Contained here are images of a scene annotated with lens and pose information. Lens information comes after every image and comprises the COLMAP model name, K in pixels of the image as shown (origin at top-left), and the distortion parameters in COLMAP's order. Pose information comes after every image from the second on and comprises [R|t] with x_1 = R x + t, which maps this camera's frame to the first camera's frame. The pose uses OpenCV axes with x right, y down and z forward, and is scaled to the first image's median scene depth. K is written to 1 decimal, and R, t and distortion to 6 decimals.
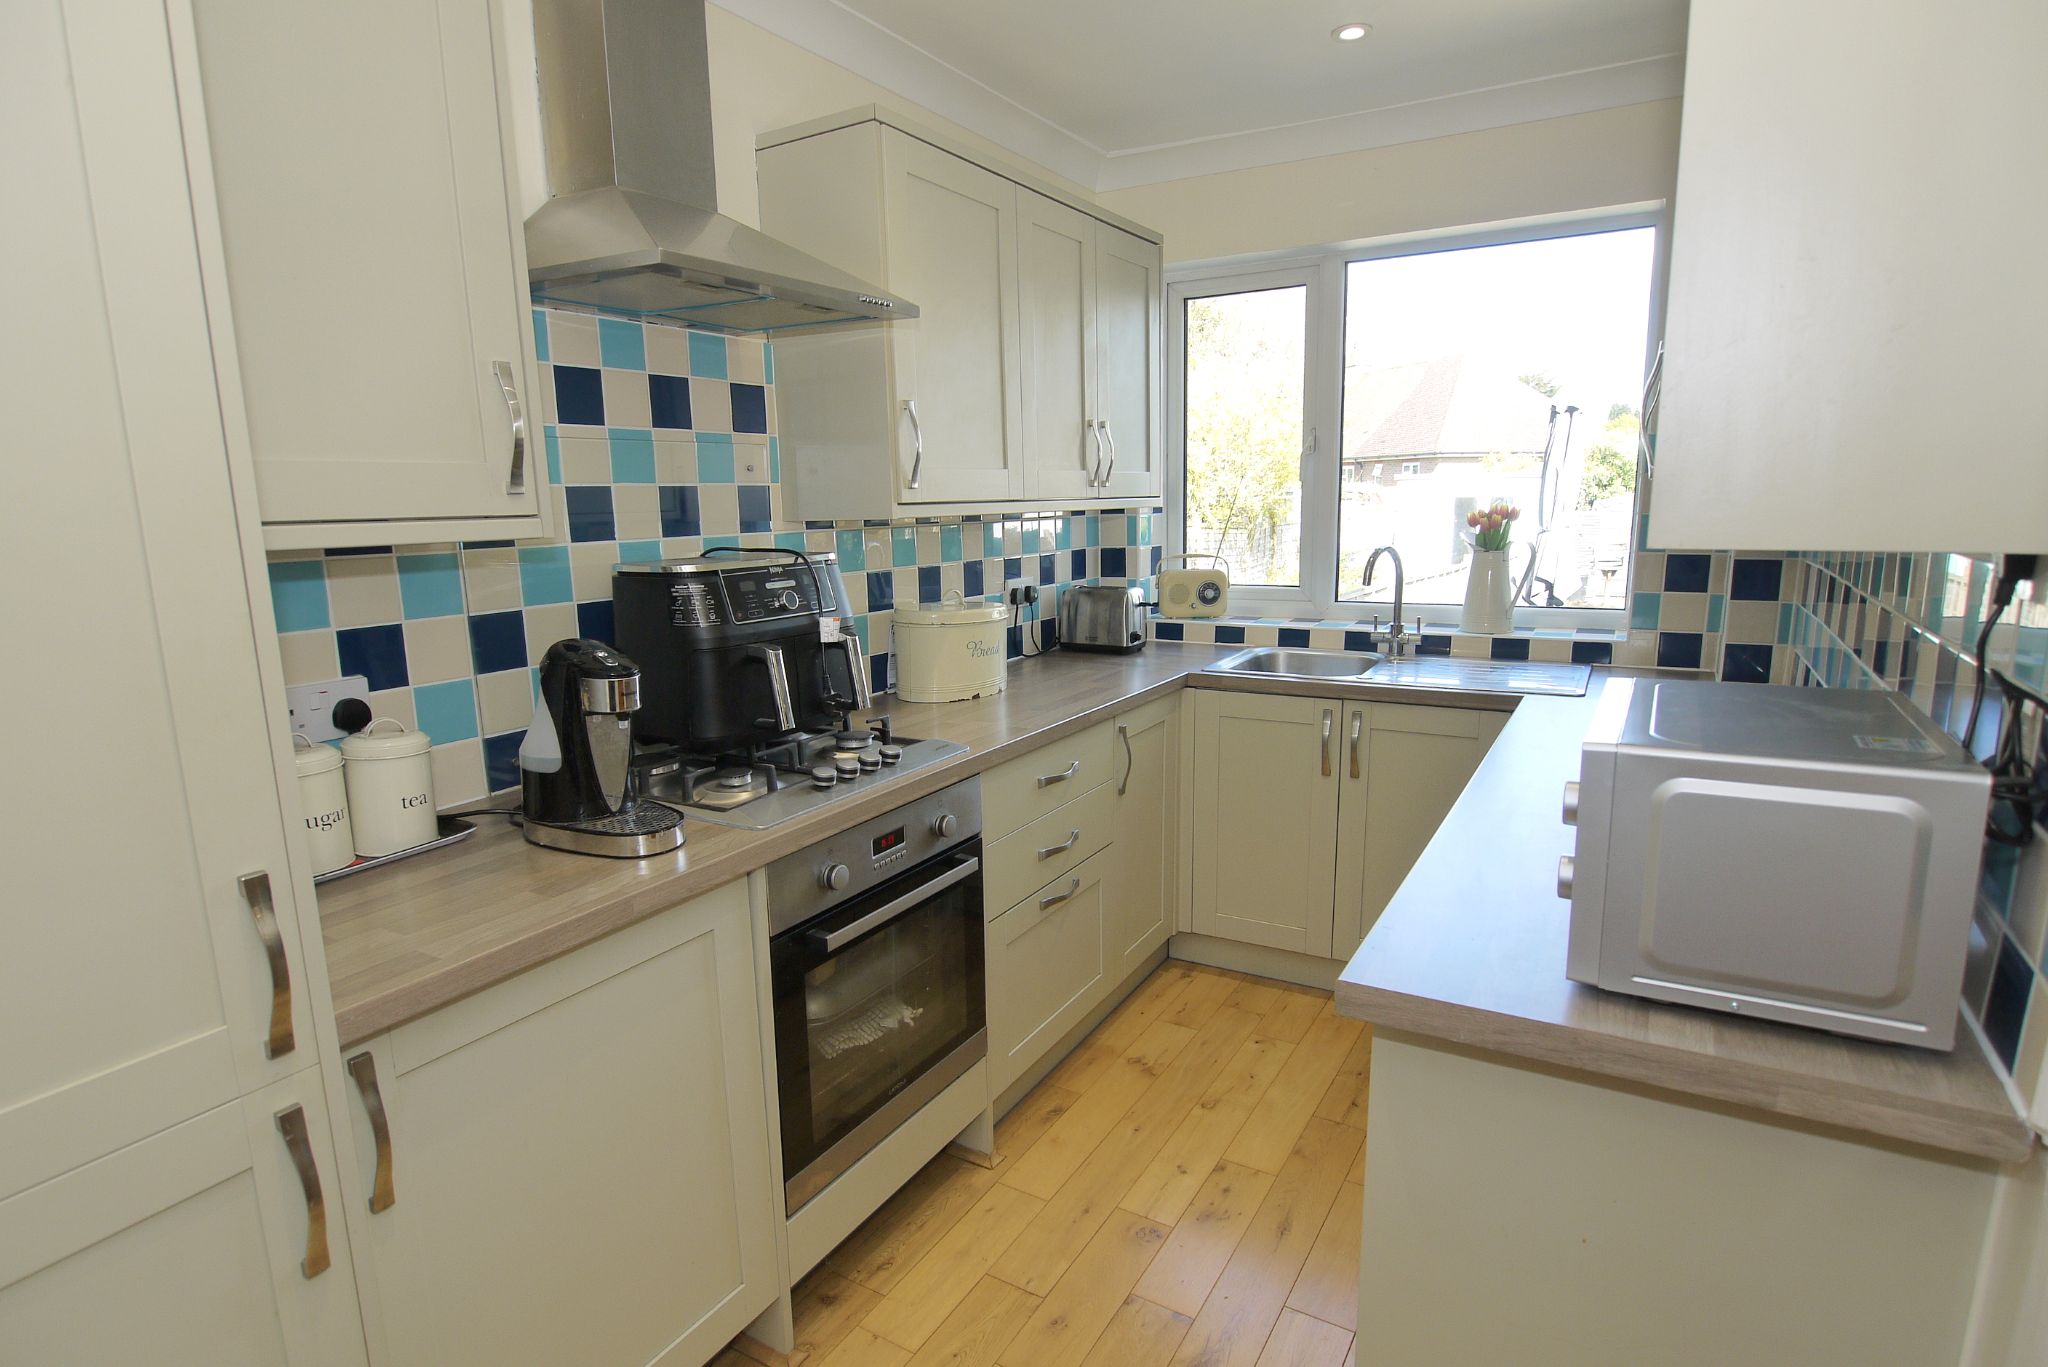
lens RADIAL K [[1066.9, 0, 1033.7], [0, 1066.9, 687.4], [0, 0, 1]] dist [0.004423, 0.000162]
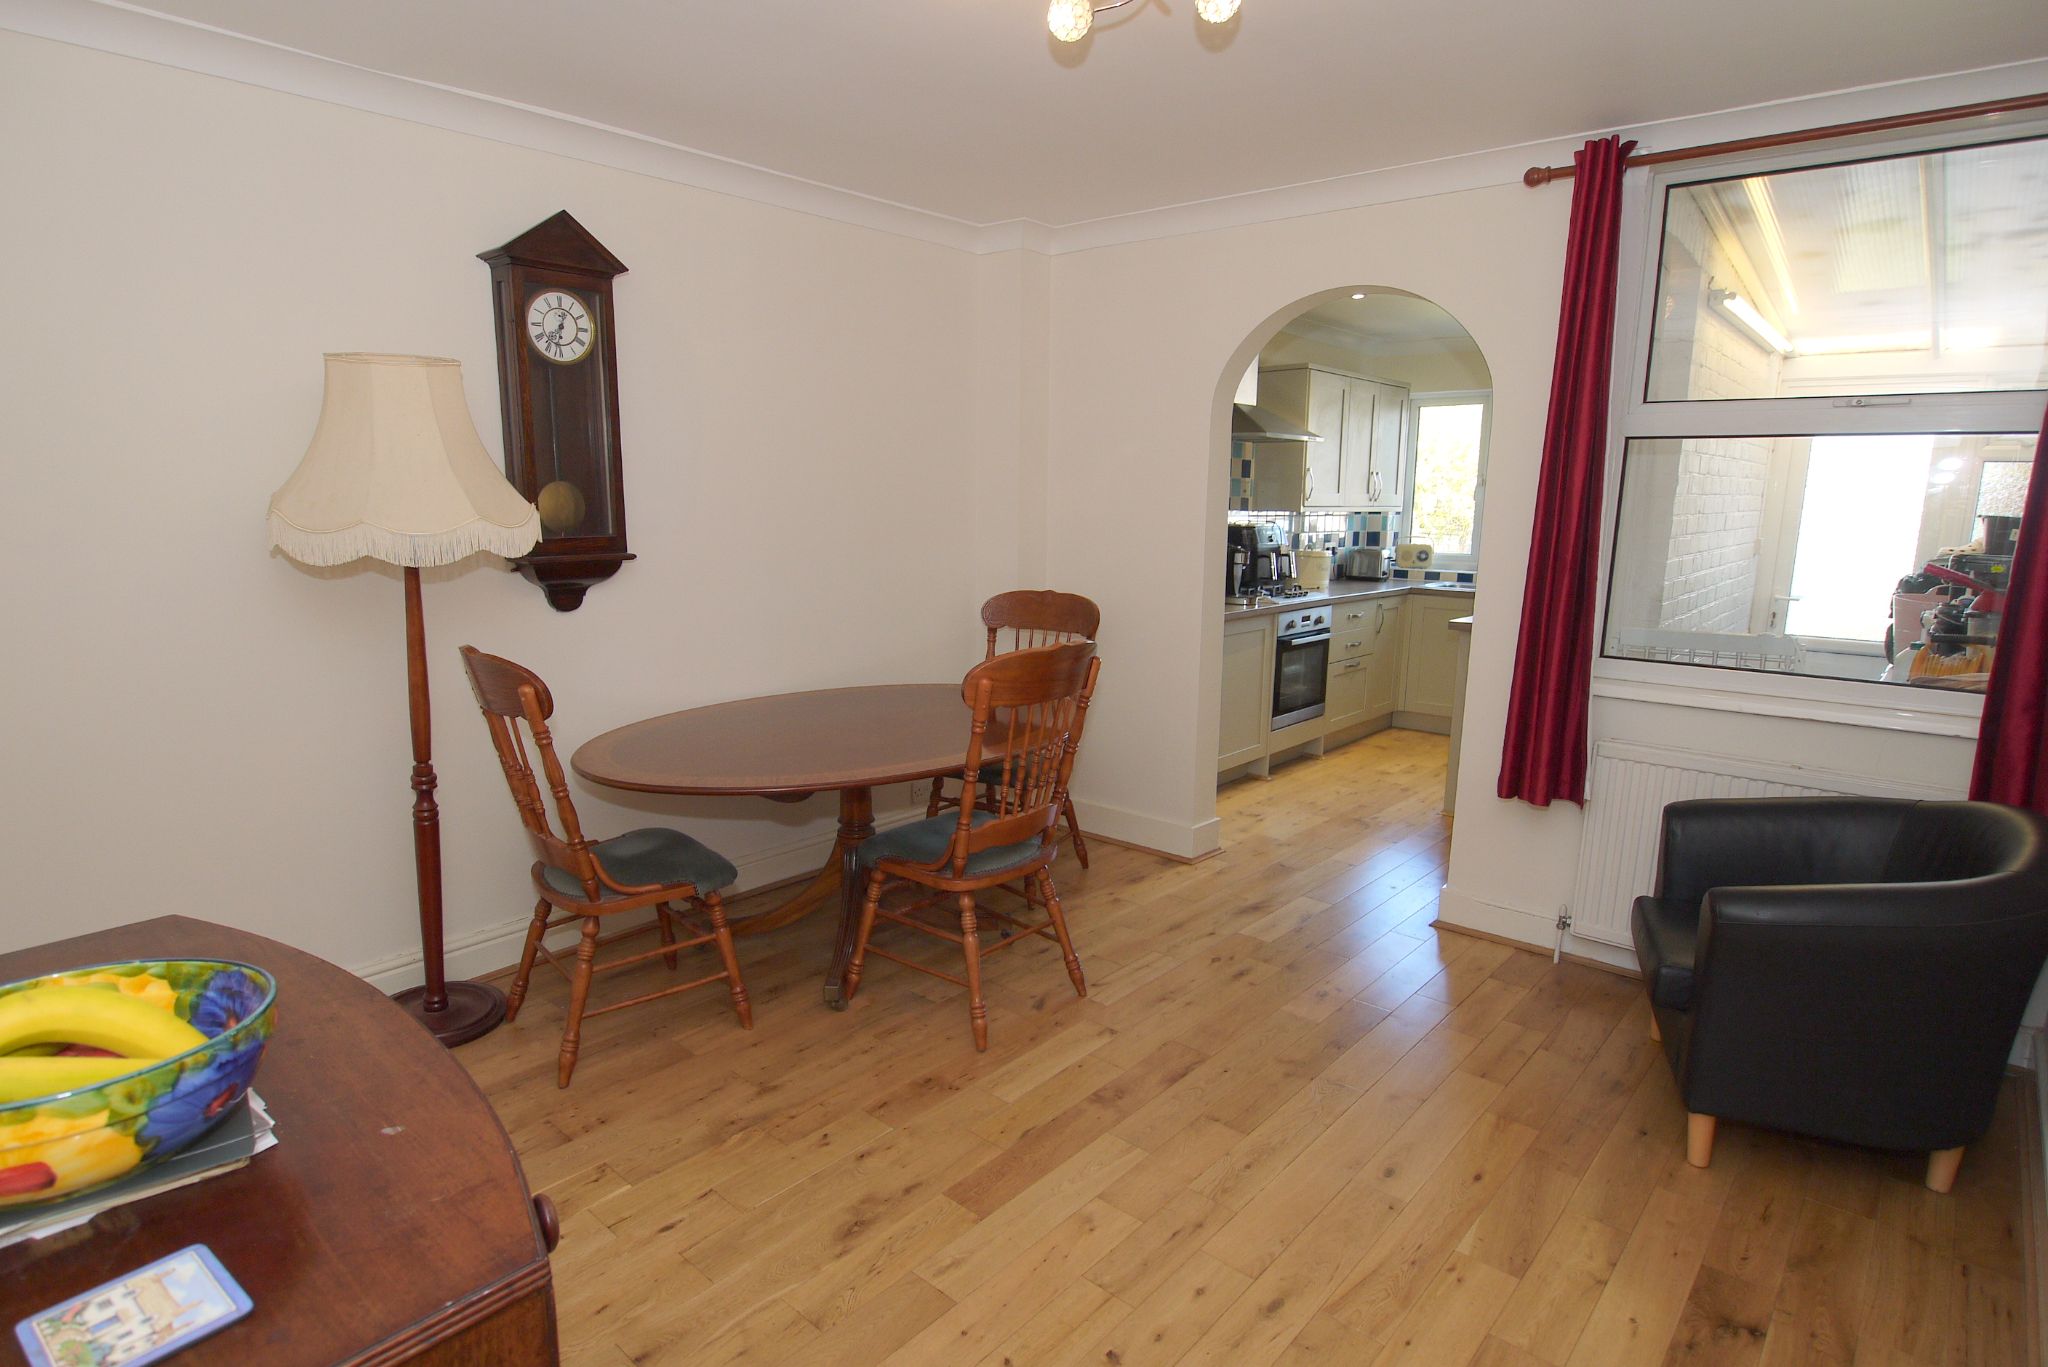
lens RADIAL K [[1066.9, 0, 1008.1], [0, 1066.9, 683.8], [0, 0, 1]] dist [0.004423, 0.000162]
pose [[0.979464, 0.068680, -0.189560, -0.208338], [-0.069796, 0.997561, 0.000790, 0.211198], [0.189152, 0.012457, 0.981869, -1.151849]]
